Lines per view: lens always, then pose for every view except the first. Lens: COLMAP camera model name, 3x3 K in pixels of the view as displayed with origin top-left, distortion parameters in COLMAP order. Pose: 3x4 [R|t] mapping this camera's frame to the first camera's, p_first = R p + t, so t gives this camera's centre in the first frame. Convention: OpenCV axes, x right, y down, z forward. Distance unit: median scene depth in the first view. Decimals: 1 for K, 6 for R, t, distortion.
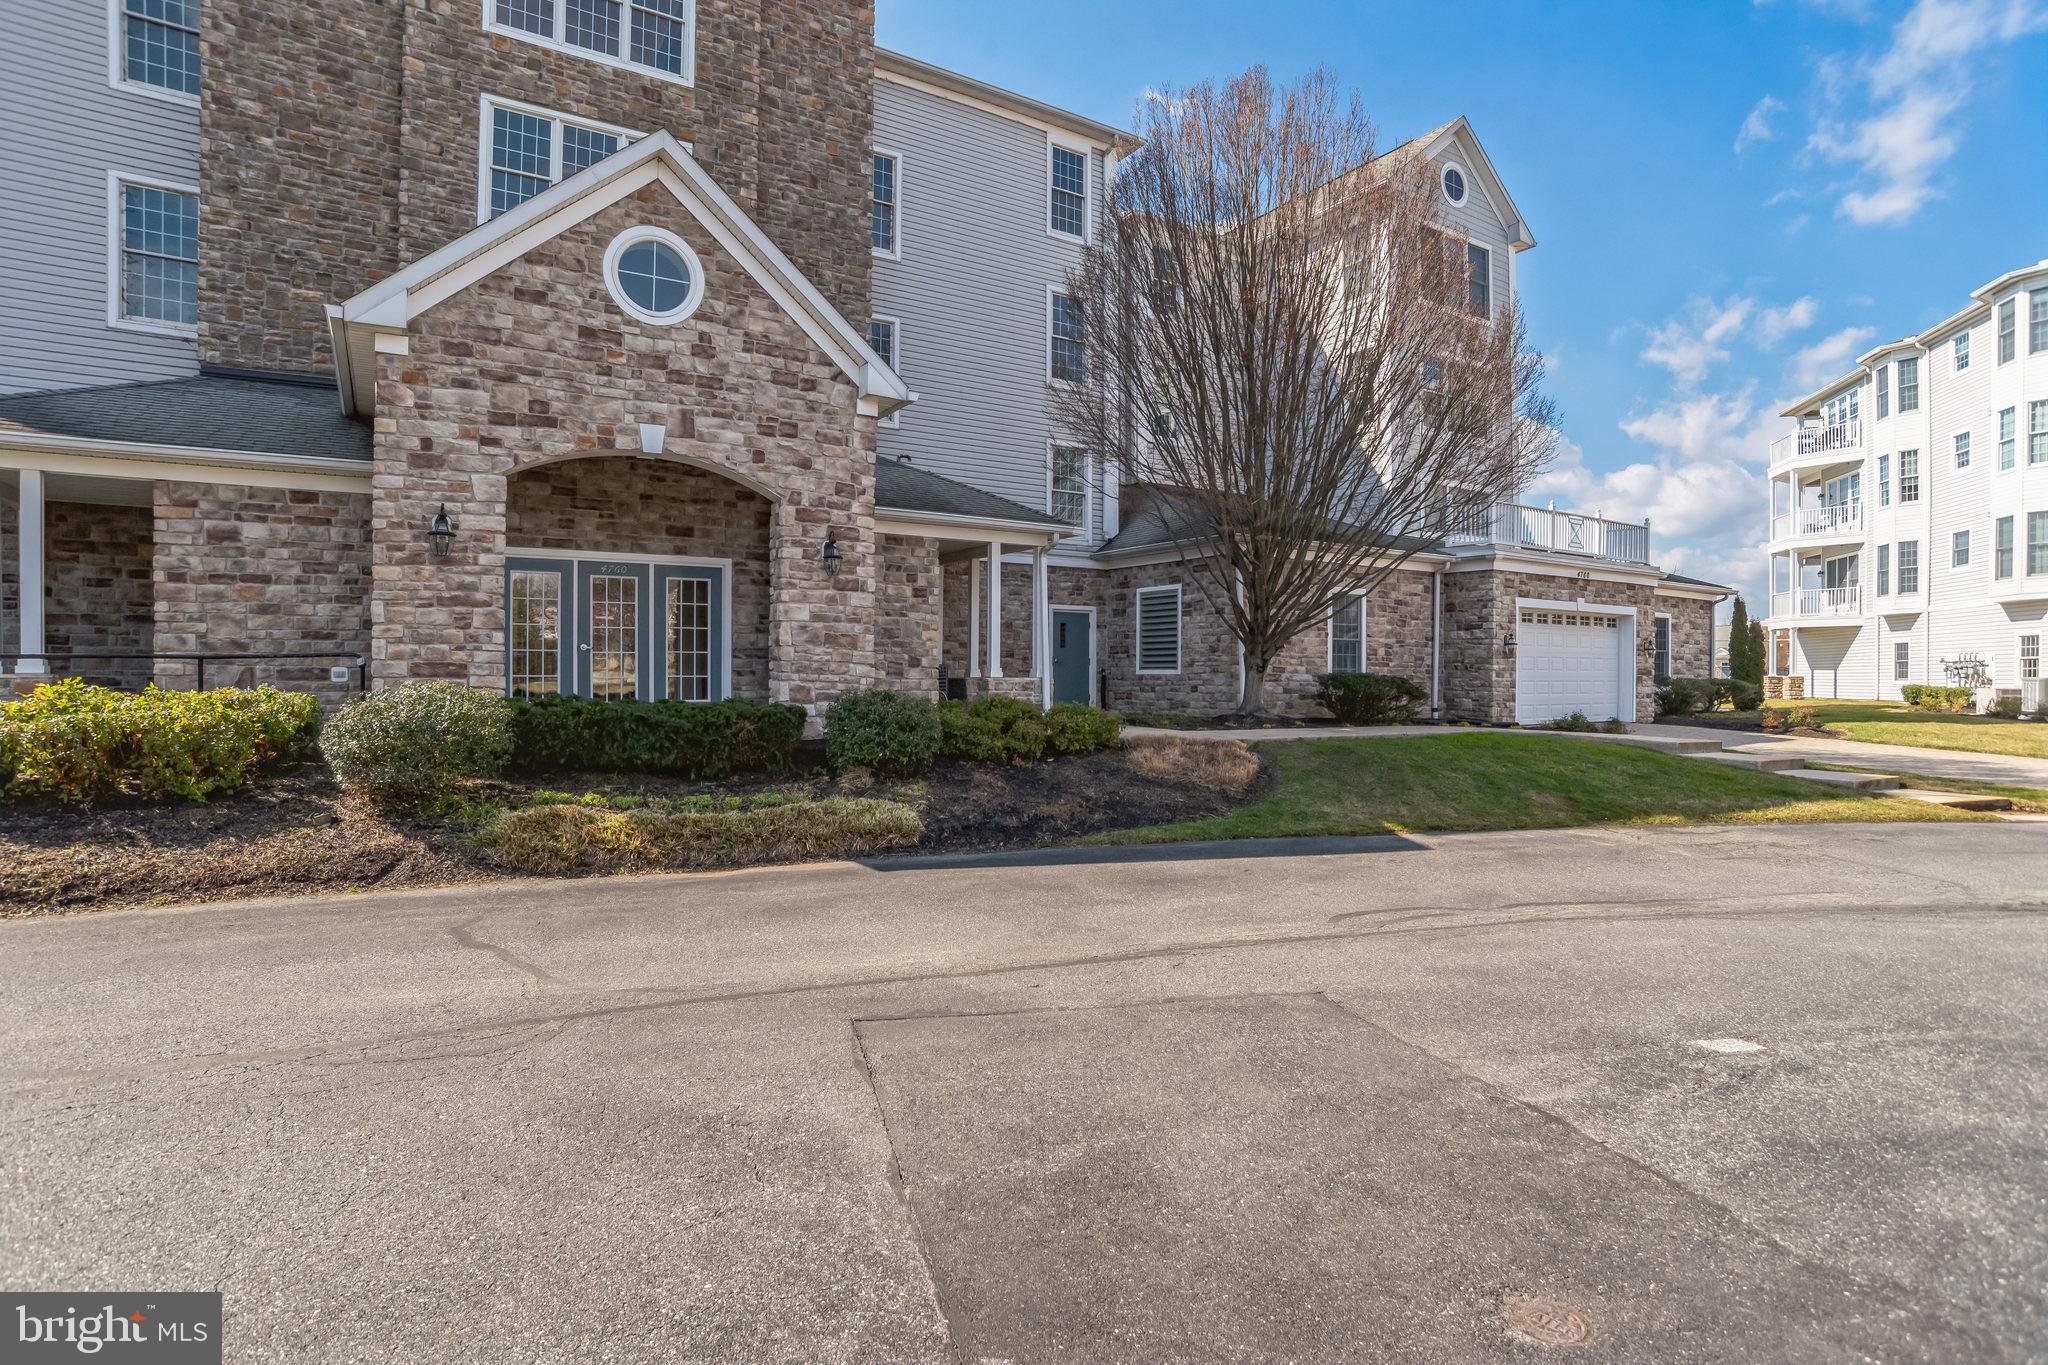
lens RADIAL K [[1063.3, 0, 1024.0], [0, 1063.3, 691.2], [0, 0, 1]] dist [-0.069018, 0.010910]
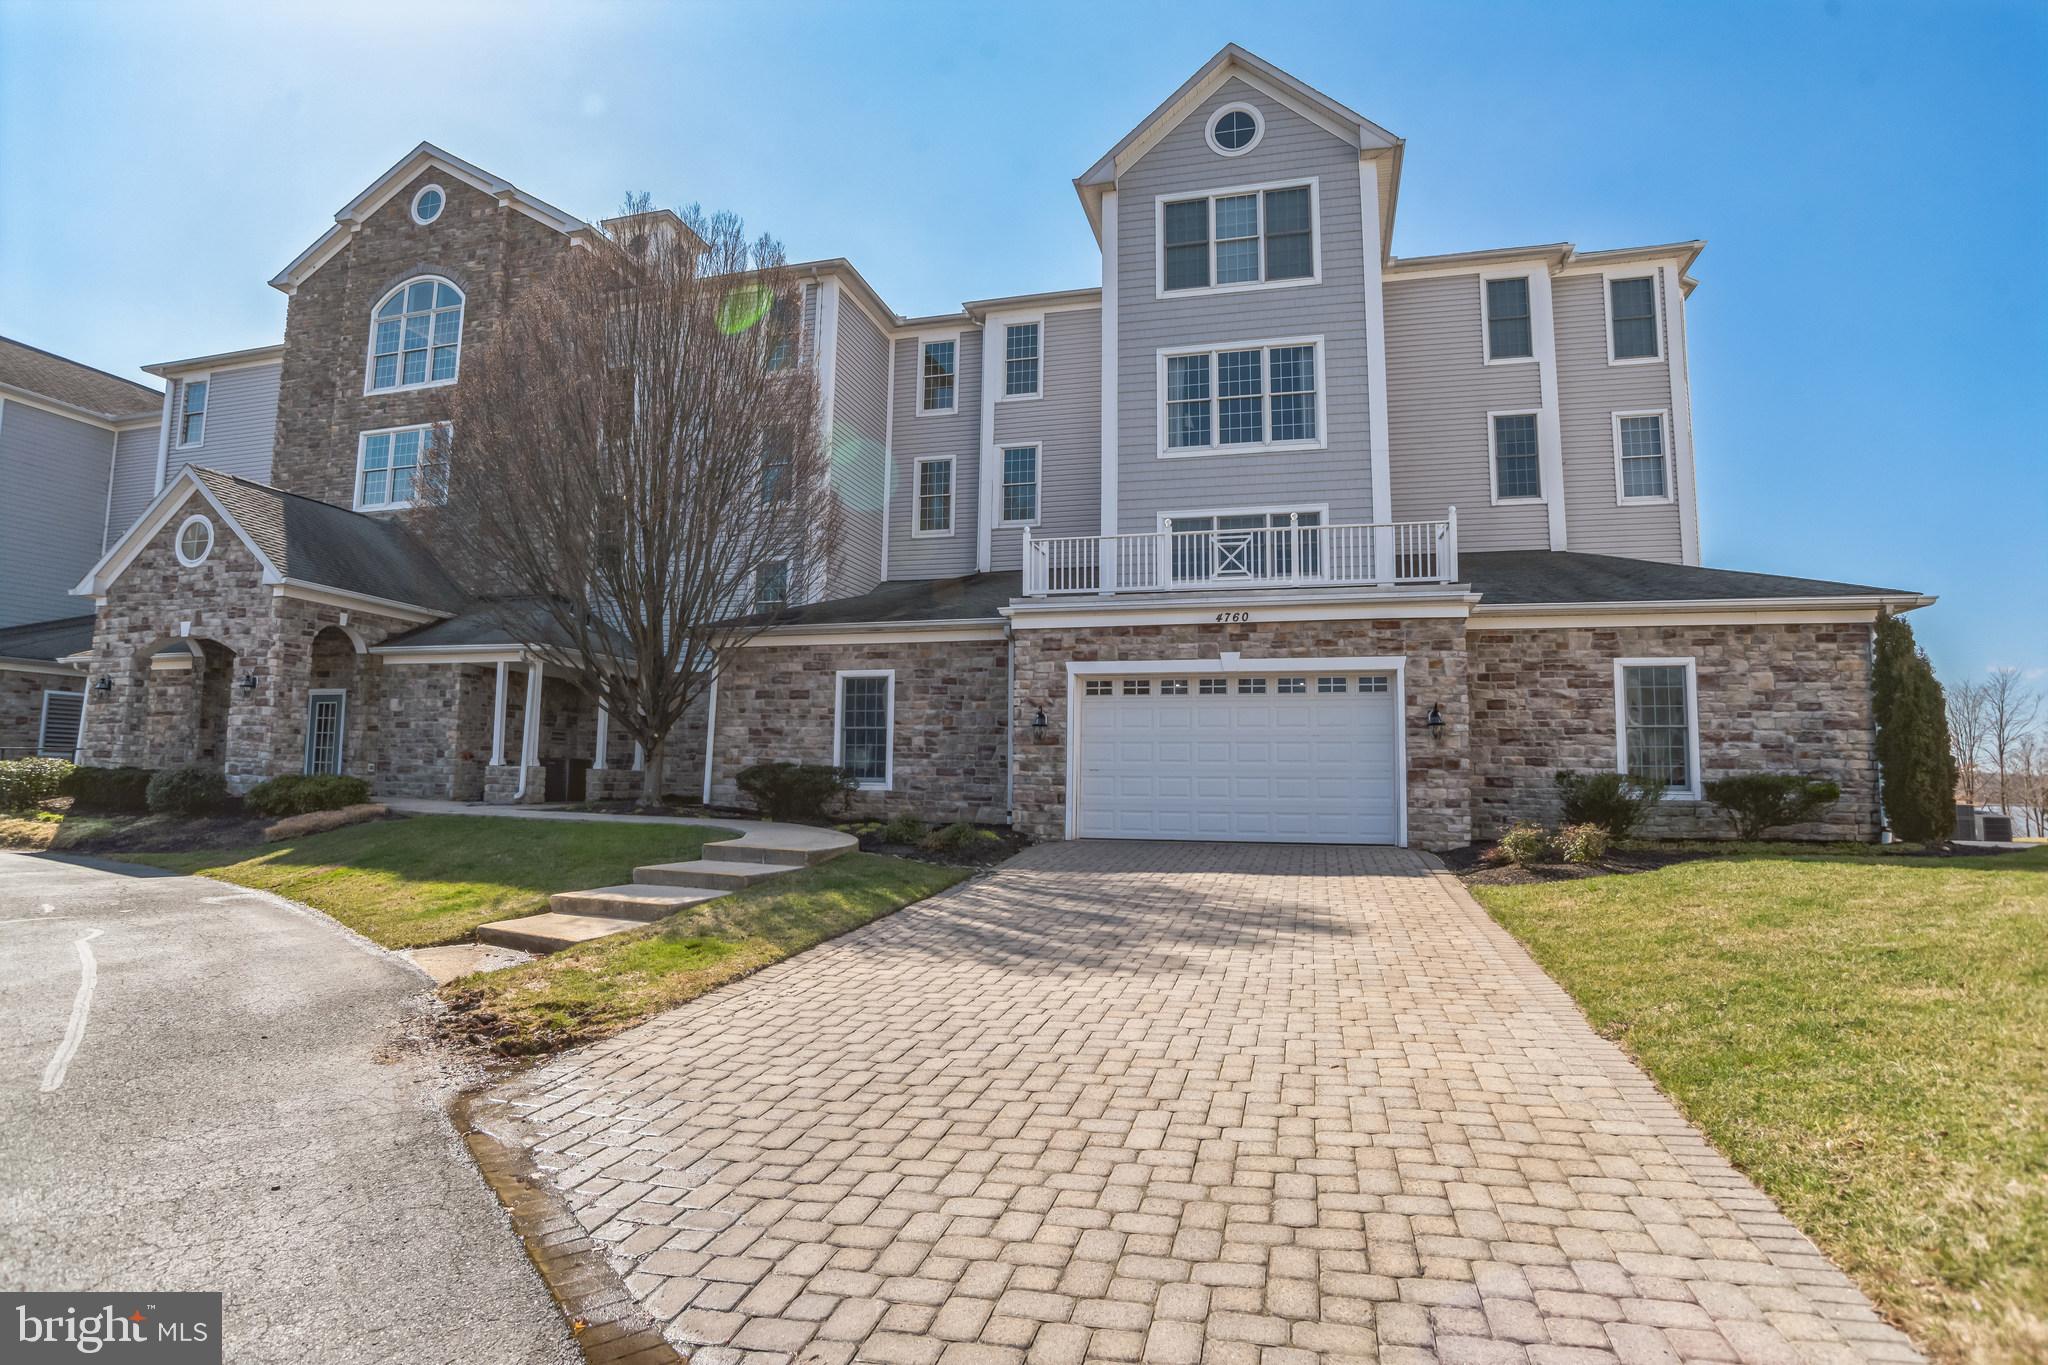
lens RADIAL K [[1063.3, 0, 1022.8], [0, 1063.3, 676.1], [0, 0, 1]] dist [-0.069018, 0.010910]
pose [[0.662045, -0.072293, -0.745969, 1.760611], [-0.023468, 0.992849, -0.117047, 0.014990], [0.749097, 0.094997, 0.655614, 0.847140]]
